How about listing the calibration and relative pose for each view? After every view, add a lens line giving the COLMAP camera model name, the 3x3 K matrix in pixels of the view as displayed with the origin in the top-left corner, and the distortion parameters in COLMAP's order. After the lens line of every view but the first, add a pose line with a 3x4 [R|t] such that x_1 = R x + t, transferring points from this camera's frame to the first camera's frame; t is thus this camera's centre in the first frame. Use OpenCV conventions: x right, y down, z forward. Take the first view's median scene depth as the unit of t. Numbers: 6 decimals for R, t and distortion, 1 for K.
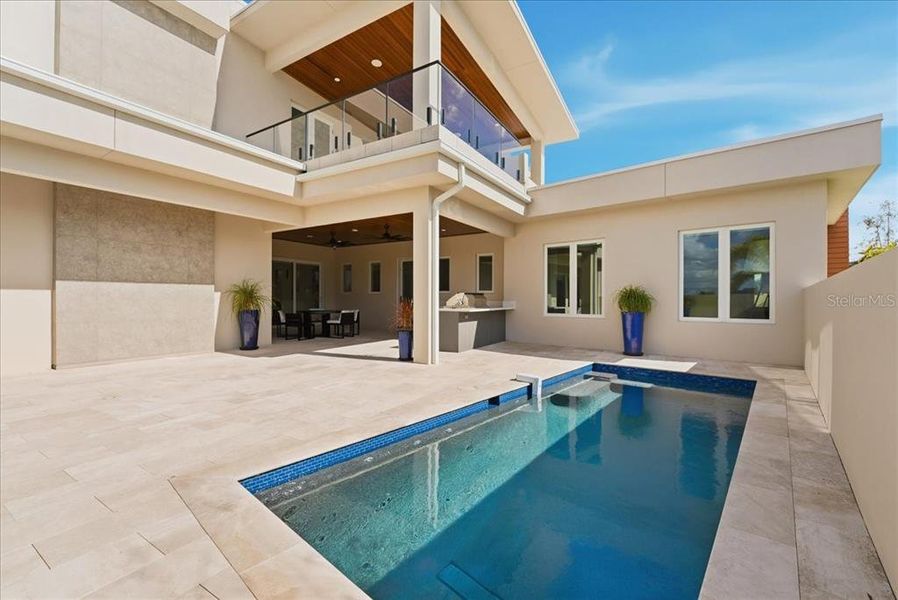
lens RADIAL K [[363.4, 0, 444.9], [0, 363.4, 299.1], [0, 0, 1]] dist [-0.026917, 0.001257]
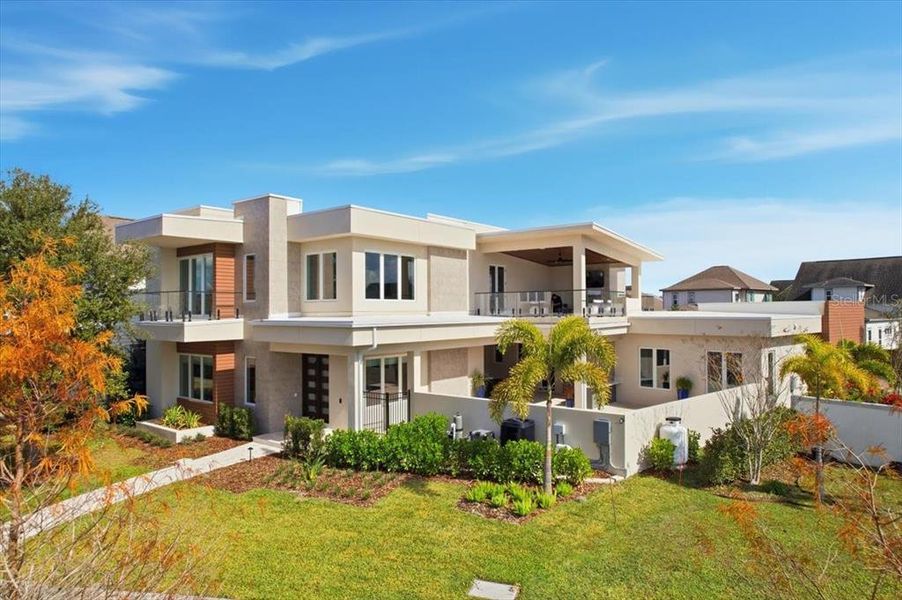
lens RADIAL K [[551.7, 0, 449.6], [0, 551.7, 300.5], [0, 0, 1]] dist [-0.035618, 0.009580]
pose [[0.993015, -0.011503, -0.117428, -0.377568], [0.008595, 0.999644, -0.025239, -0.380136], [0.117677, 0.024054, 0.992761, -2.087056]]
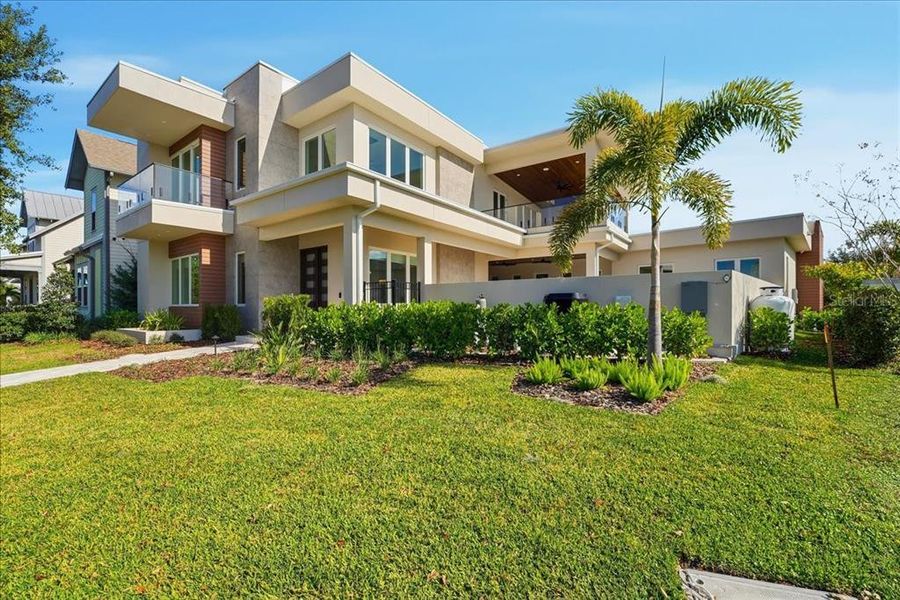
lens RADIAL K [[364.2, 0, 451.3], [0, 364.2, 305.7], [0, 0, 1]] dist [-0.026917, 0.001257]
pose [[0.997035, -0.007053, -0.076626, -0.620596], [0.006952, 0.999975, -0.001590, 0.058306], [0.076635, 0.001053, 0.997059, -1.045498]]
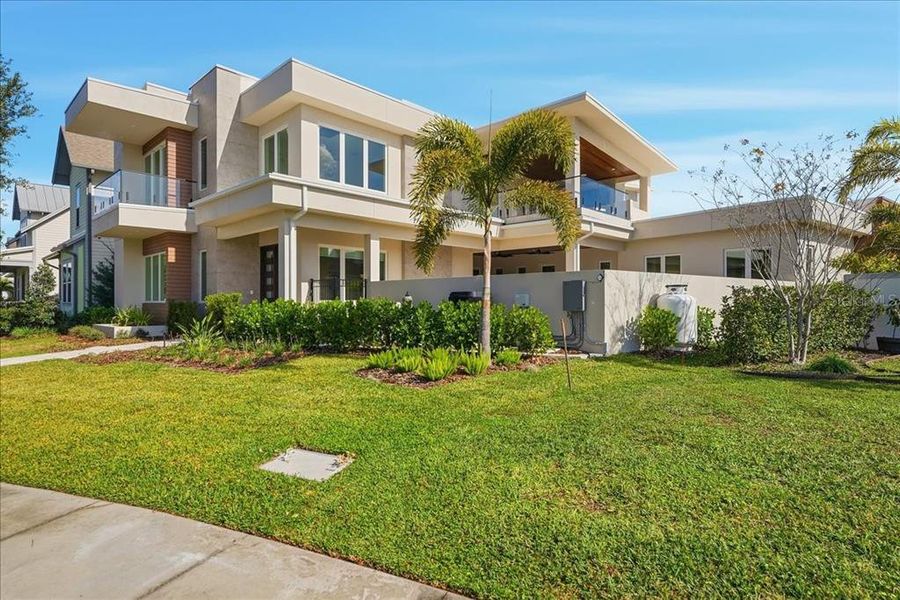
lens RADIAL K [[465.3, 0, 456.7], [0, 465.3, 297.6], [0, 0, 1]] dist [-0.005030, -0.002616]
pose [[0.978852, -0.006807, -0.204455, -0.129734], [0.004570, 0.999924, -0.011413, 0.056268], [0.204517, 0.010237, 0.978809, -1.341117]]
